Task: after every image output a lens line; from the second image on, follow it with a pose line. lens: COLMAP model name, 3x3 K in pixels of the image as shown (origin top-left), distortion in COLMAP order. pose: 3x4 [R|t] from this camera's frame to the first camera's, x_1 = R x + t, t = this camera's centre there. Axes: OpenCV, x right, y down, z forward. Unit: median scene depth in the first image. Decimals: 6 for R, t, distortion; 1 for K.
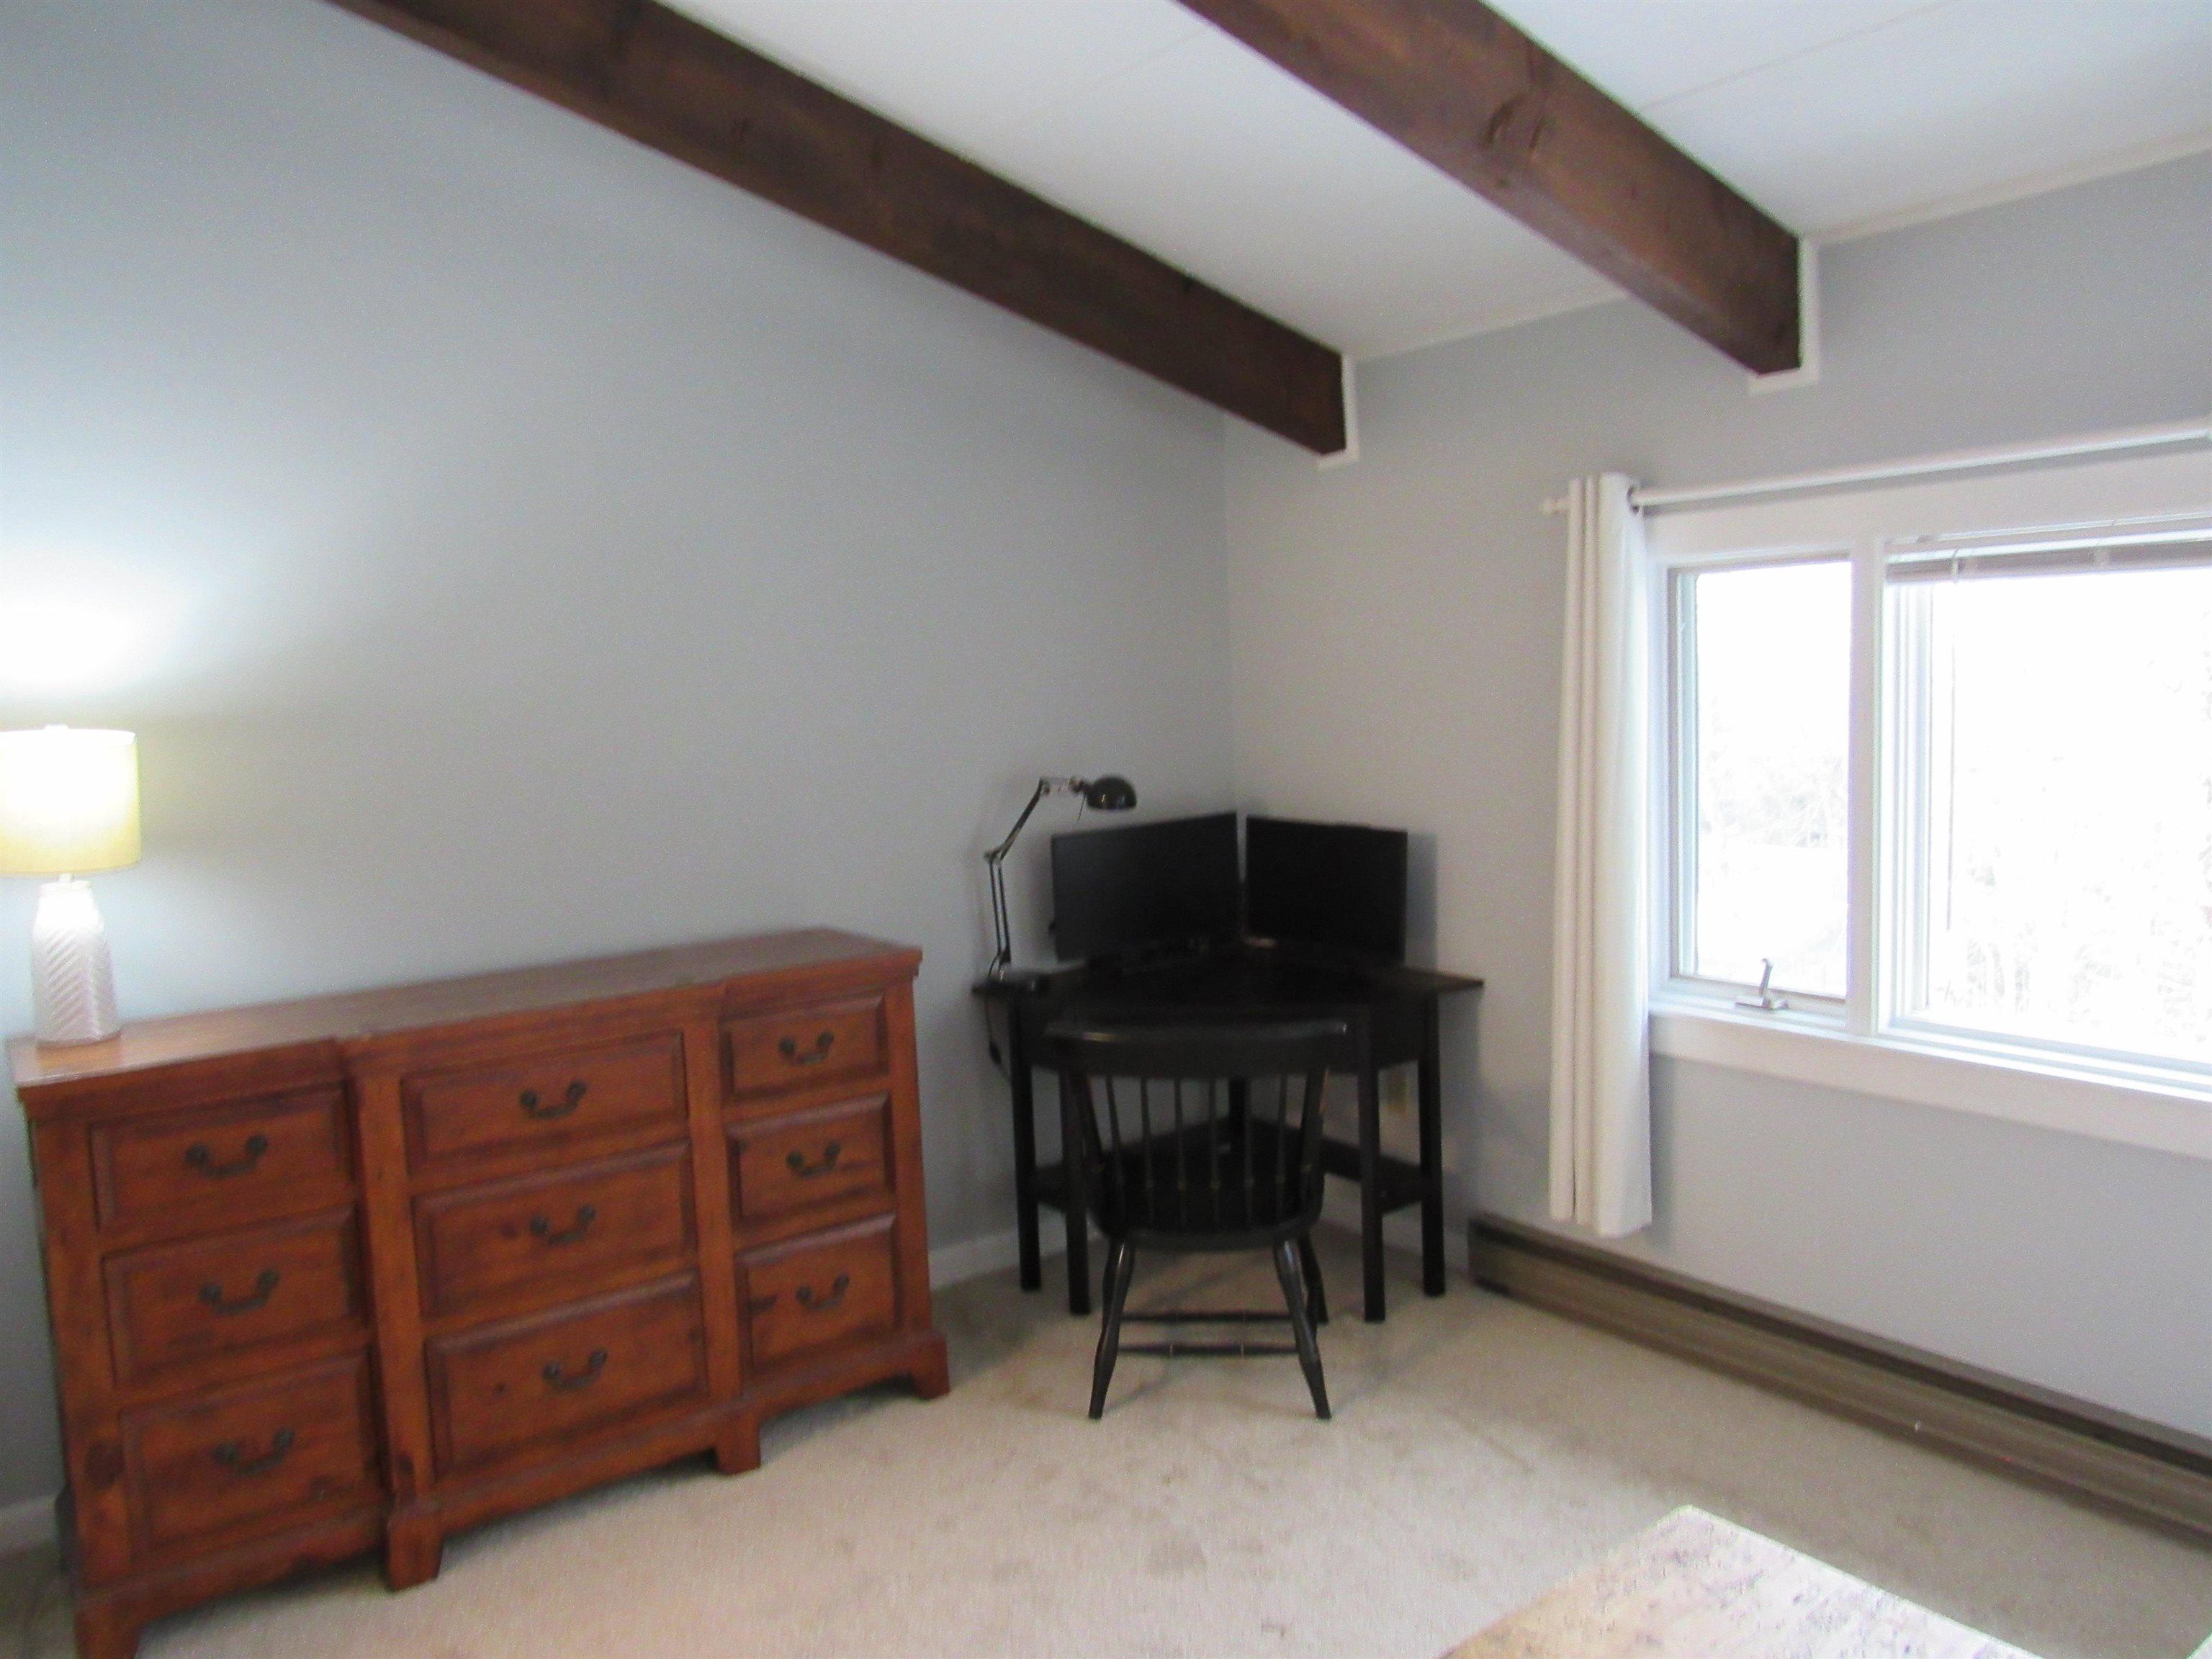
lens RADIAL K [[1586.5, 0, 1106.0], [0, 1586.5, 829.5], [0, 0, 1]] dist [-0.031494, 0.010007]
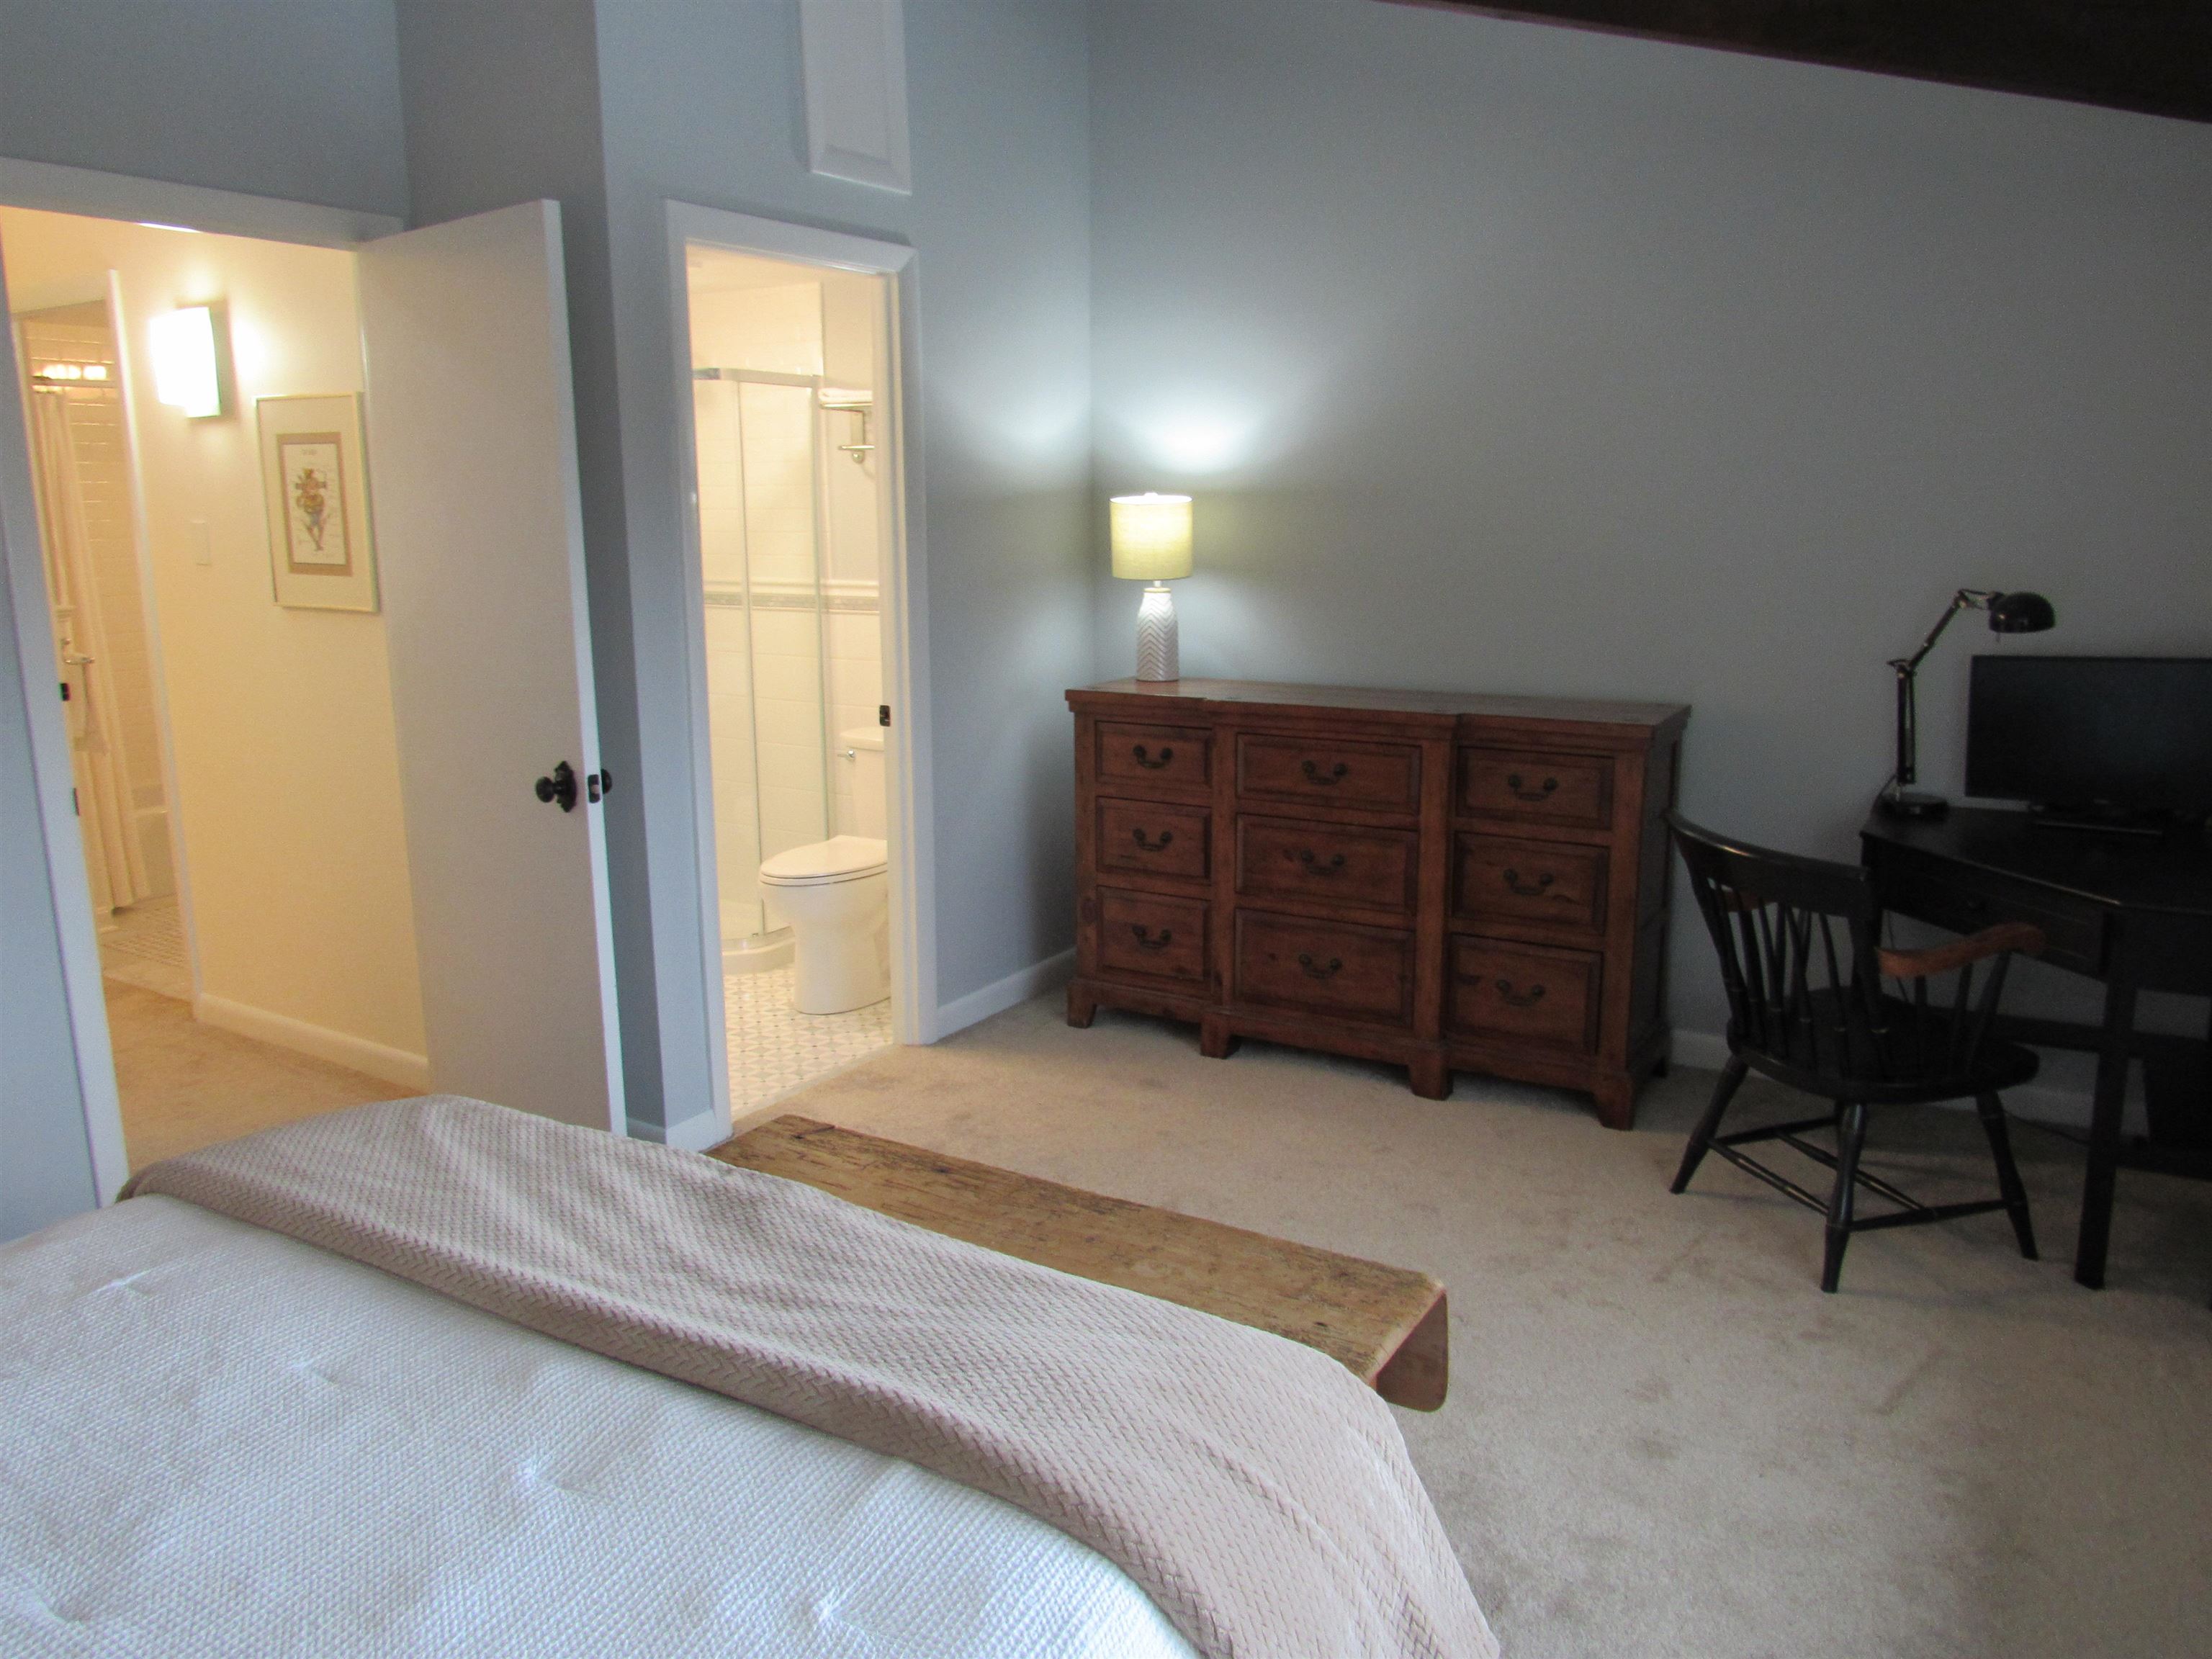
lens RADIAL K [[1586.5, 0, 1106.0], [0, 1586.5, 829.5], [0, 0, 1]] dist [-0.031494, 0.010007]
pose [[0.368241, 0.215228, -0.904475, 0.819608], [-0.096467, 0.976430, 0.193076, -0.031356], [0.924712, 0.016154, 0.380324, 0.267686]]
